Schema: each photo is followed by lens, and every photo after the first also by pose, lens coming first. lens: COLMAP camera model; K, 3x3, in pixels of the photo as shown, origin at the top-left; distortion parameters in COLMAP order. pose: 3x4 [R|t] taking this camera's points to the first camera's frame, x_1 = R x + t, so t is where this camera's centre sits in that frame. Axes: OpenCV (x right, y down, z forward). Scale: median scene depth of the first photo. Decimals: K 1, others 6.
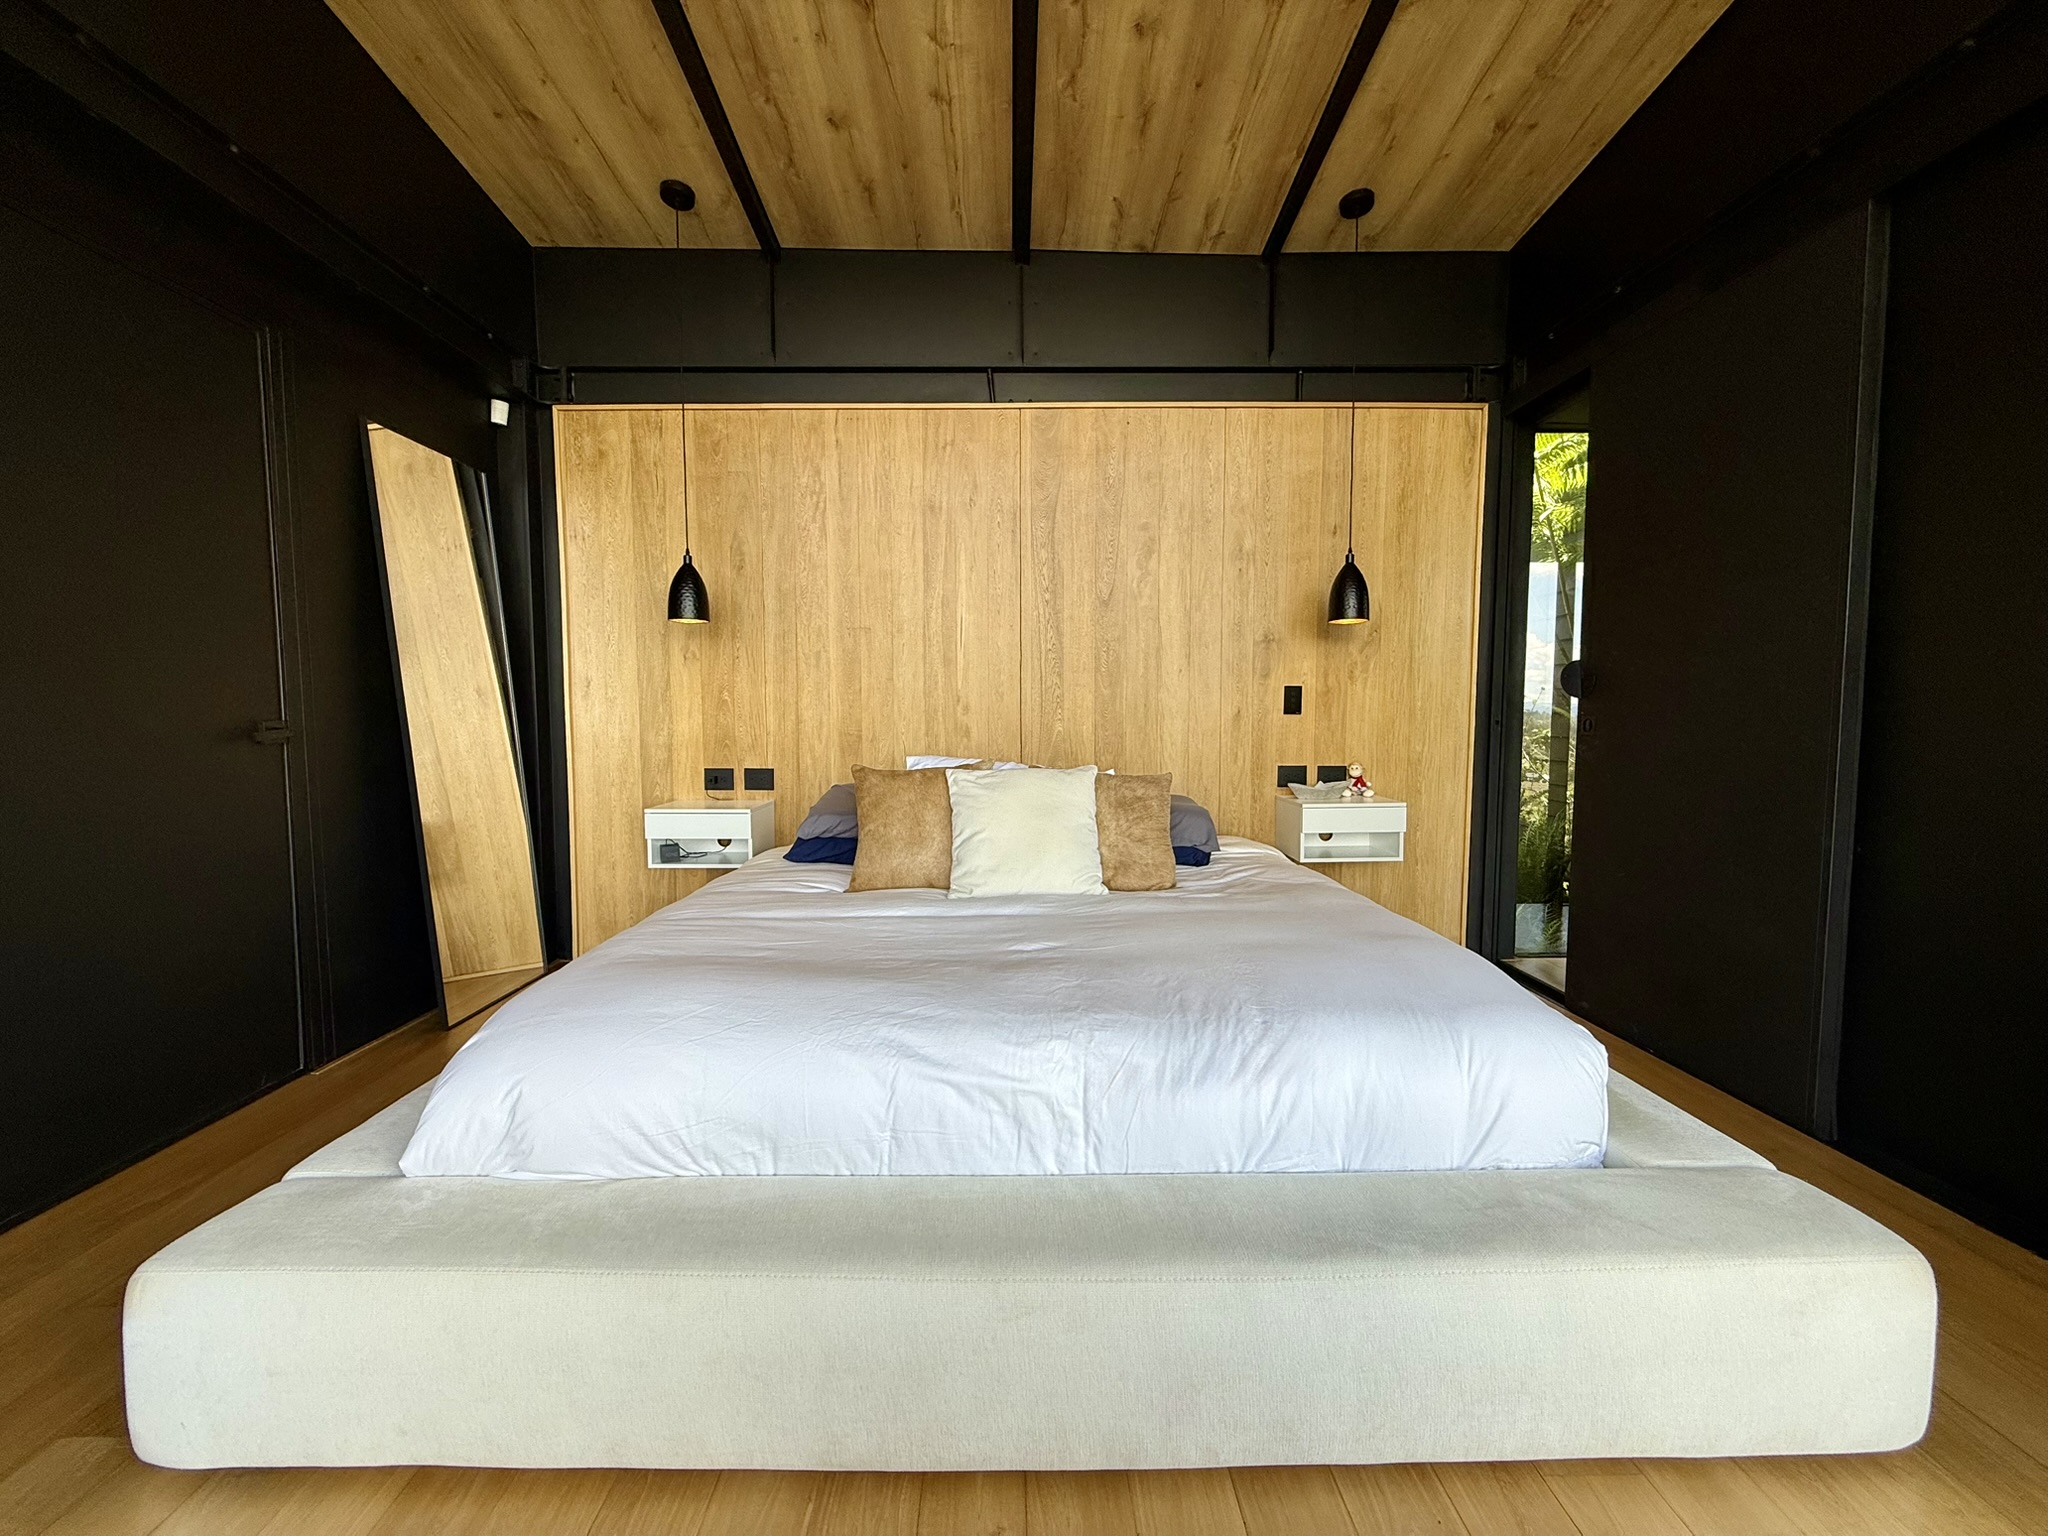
lens RADIAL K [[815.7, 0, 1035.2], [0, 815.7, 777.1], [0, 0, 1]] dist [0.001521, -0.000412]
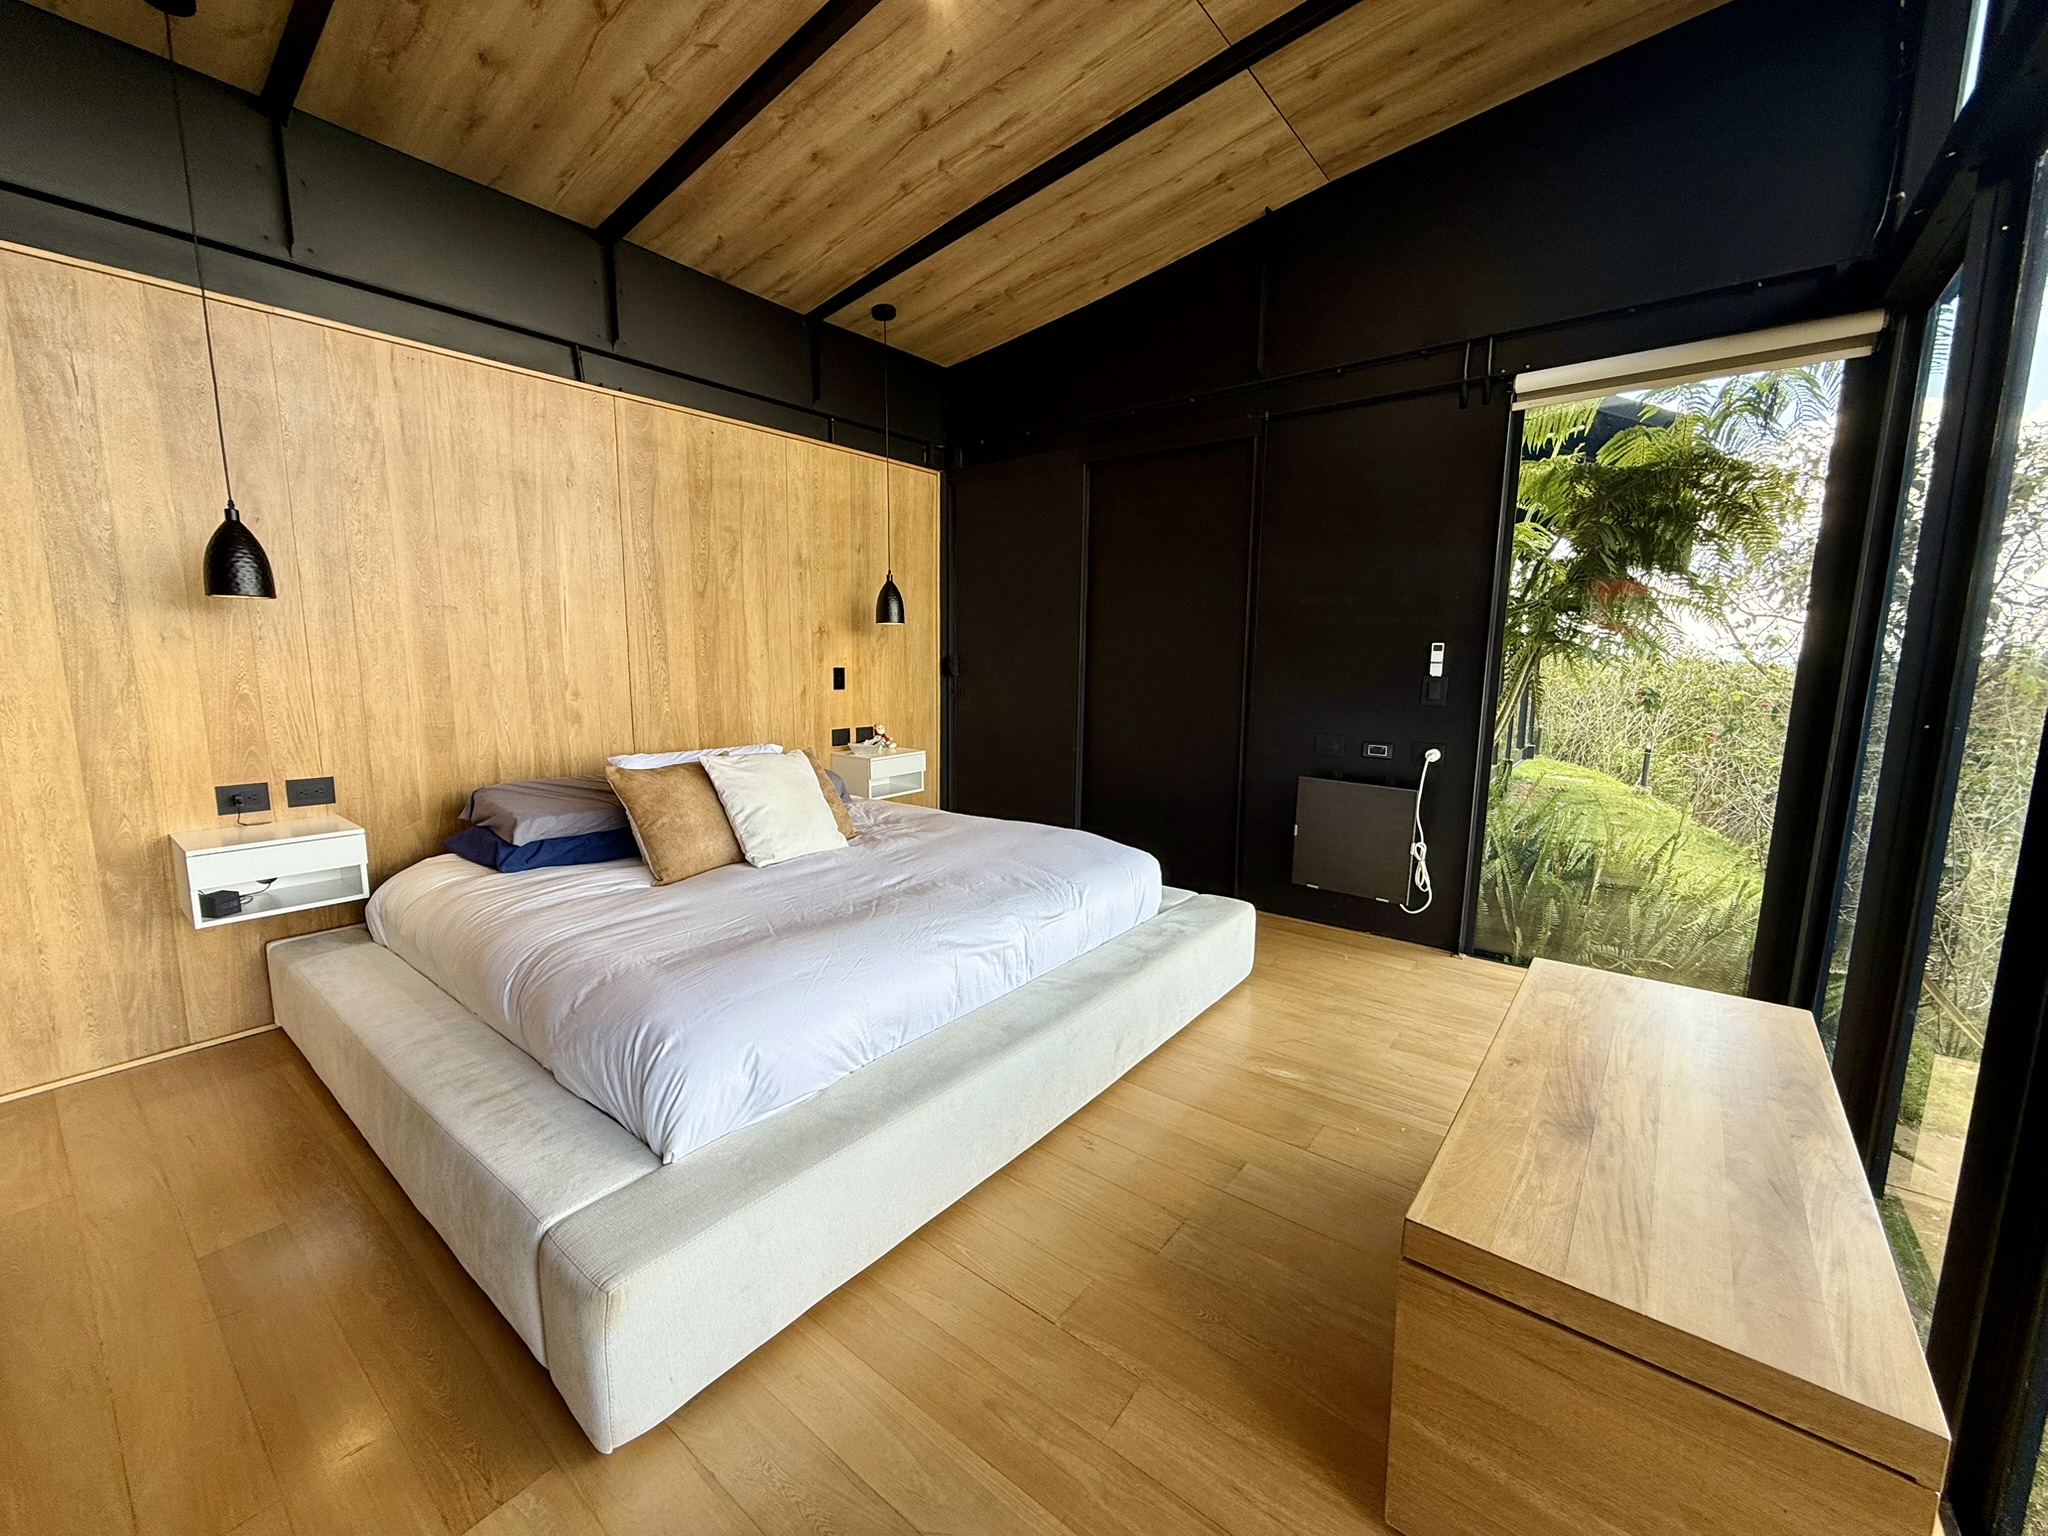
lens RADIAL K [[815.7, 0, 1022.2], [0, 815.7, 779.1], [0, 0, 1]] dist [0.001521, -0.000412]
pose [[0.626192, -0.115570, 0.771056, -0.529096], [0.047840, 0.992785, 0.109952, -0.065685], [-0.778200, -0.031963, 0.627202, -0.043564]]
